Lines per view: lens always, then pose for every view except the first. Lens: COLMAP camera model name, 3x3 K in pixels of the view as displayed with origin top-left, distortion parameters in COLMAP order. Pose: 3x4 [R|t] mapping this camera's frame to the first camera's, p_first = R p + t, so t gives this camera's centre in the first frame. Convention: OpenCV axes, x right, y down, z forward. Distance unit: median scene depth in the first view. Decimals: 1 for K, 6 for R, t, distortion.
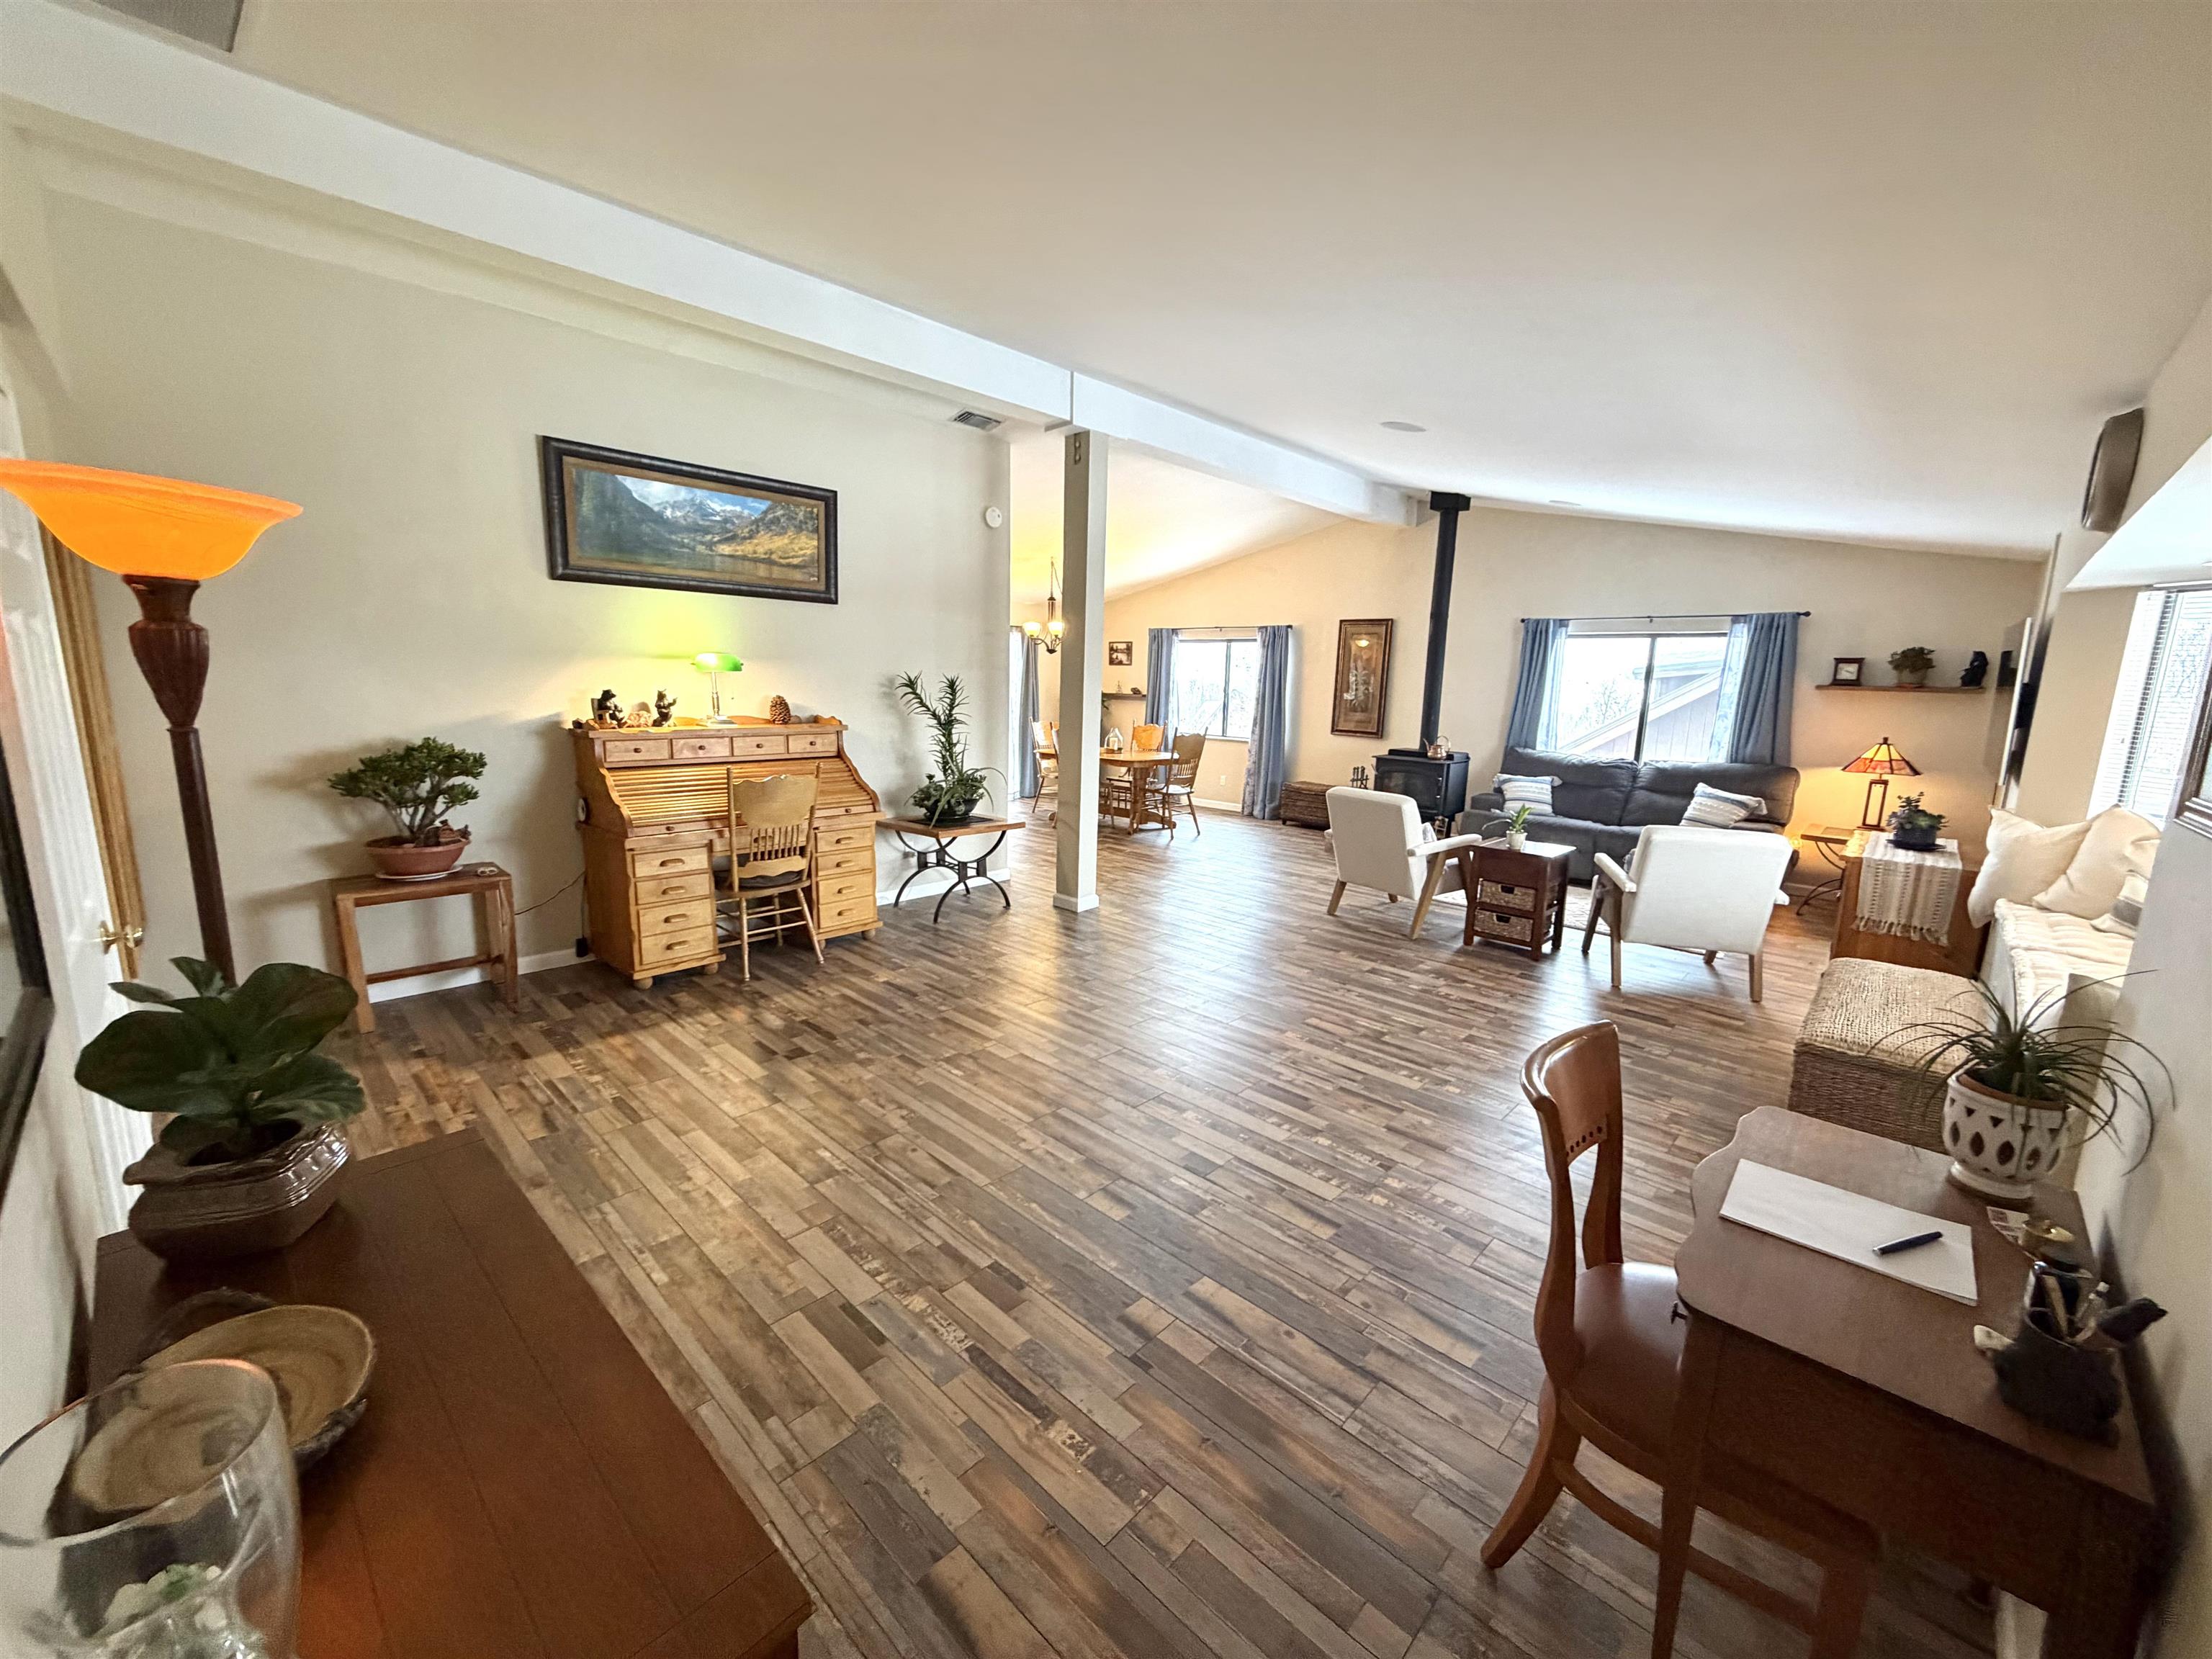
lens RADIAL K [[877.8, 0, 1102.2], [0, 877.8, 828.2], [0, 0, 1]] dist [-0.001509, -0.000354]
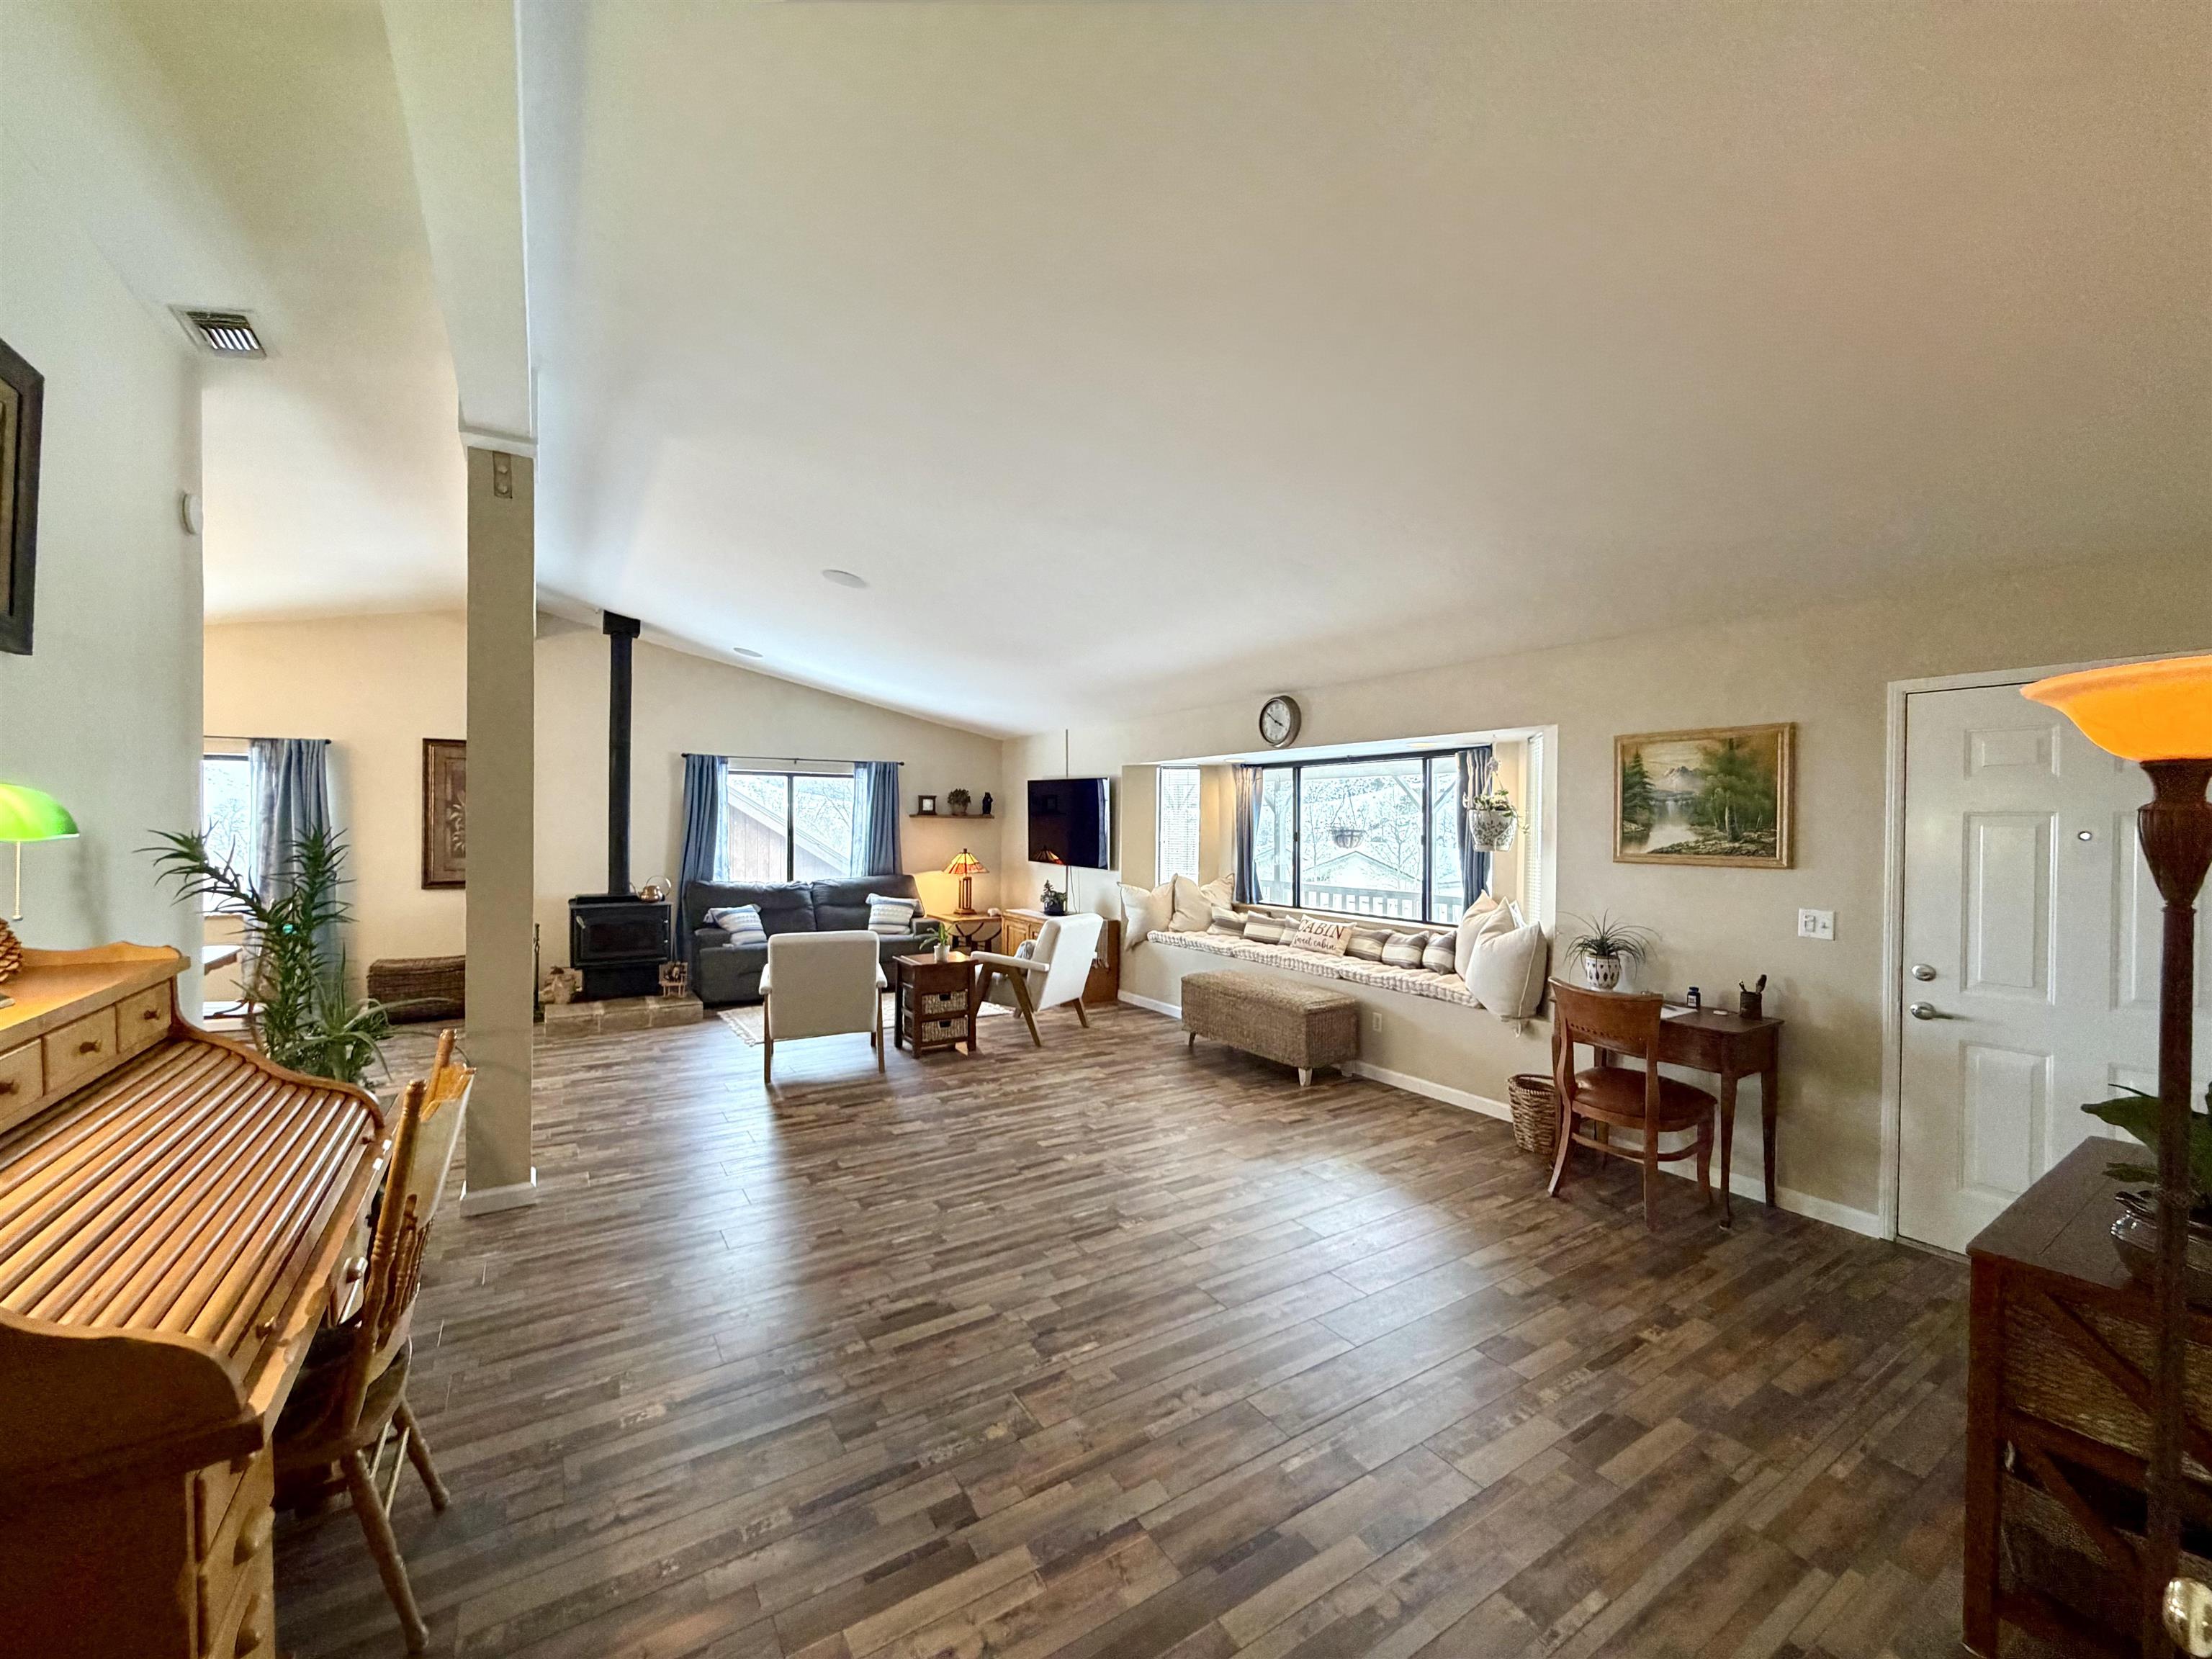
lens RADIAL K [[877.8, 0, 1104.0], [0, 877.8, 831.3], [0, 0, 1]] dist [-0.001509, -0.000354]
pose [[0.238160, -0.035849, 0.970564, -0.628242], [0.168070, 0.985763, -0.004831, -0.109562], [-0.956573, 0.164273, 0.240794, 0.523929]]
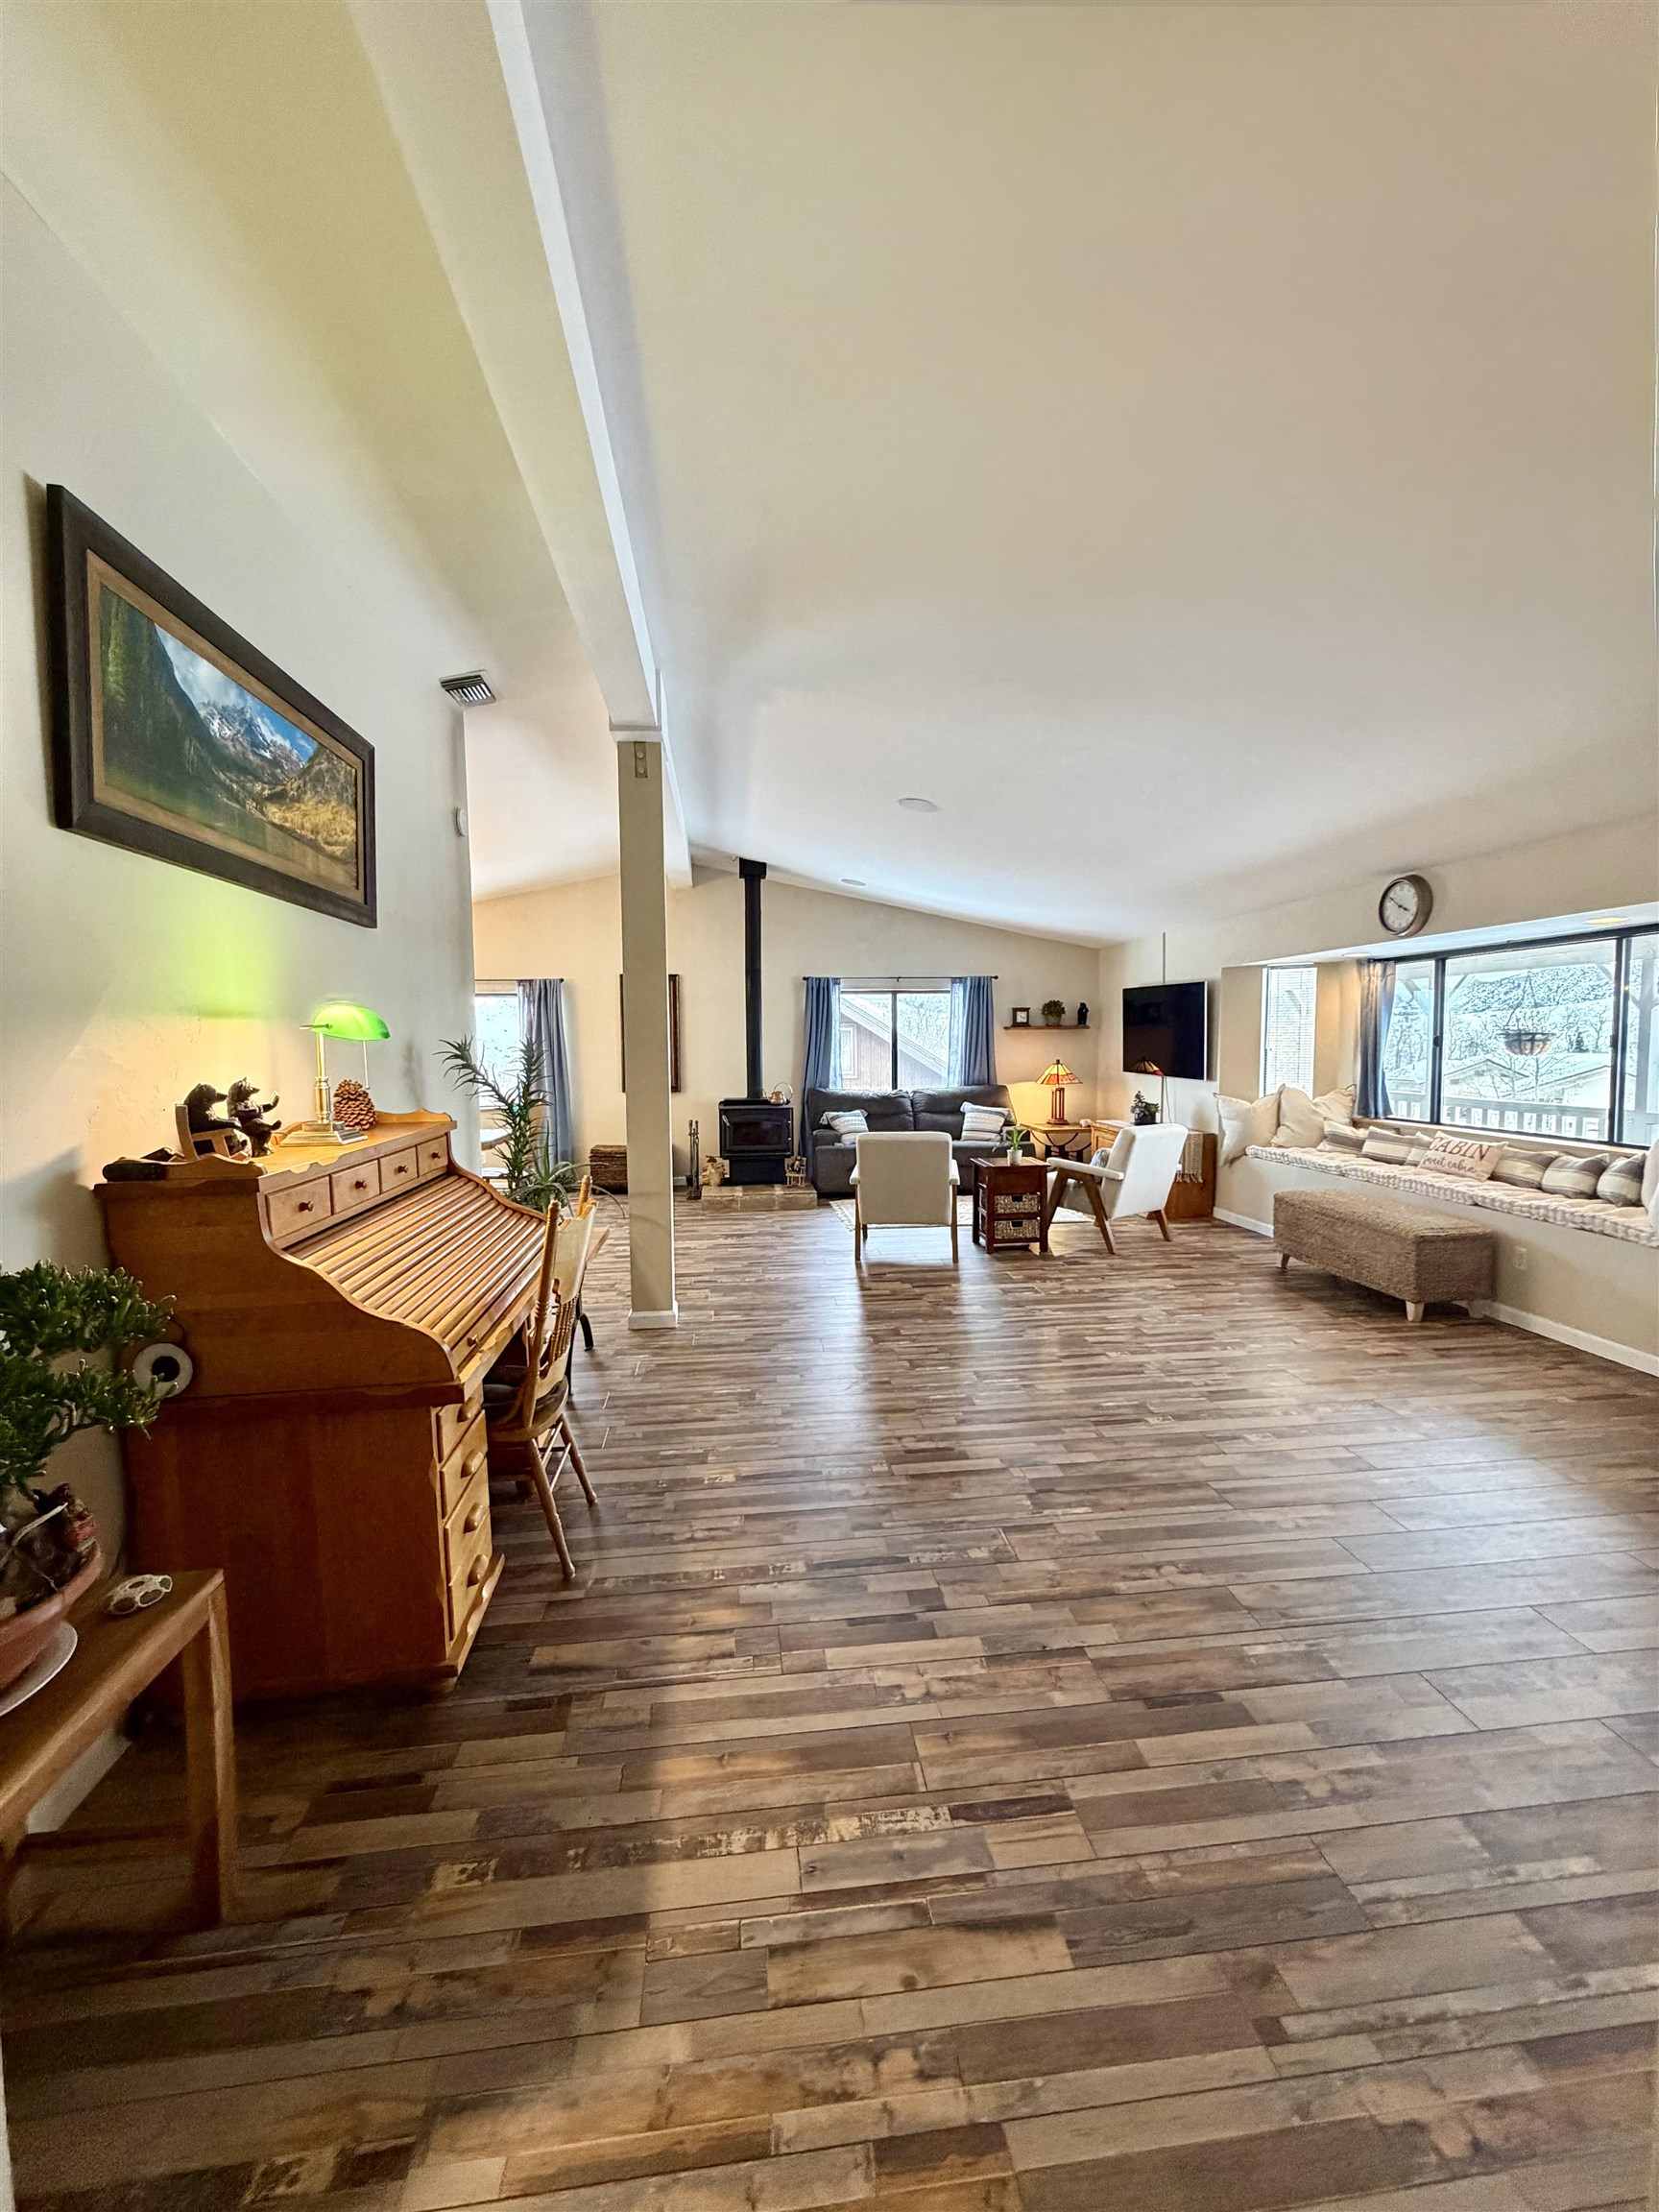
lens RADIAL K [[877.8, 0, 831.0], [0, 877.8, 1103.3], [0, 0, 1]] dist [-0.001509, -0.000354]
pose [[0.637869, -0.088941, 0.764992, -0.641948], [0.160466, 0.986857, -0.019064, -0.081160], [-0.753242, 0.134916, 0.643758, 0.430599]]
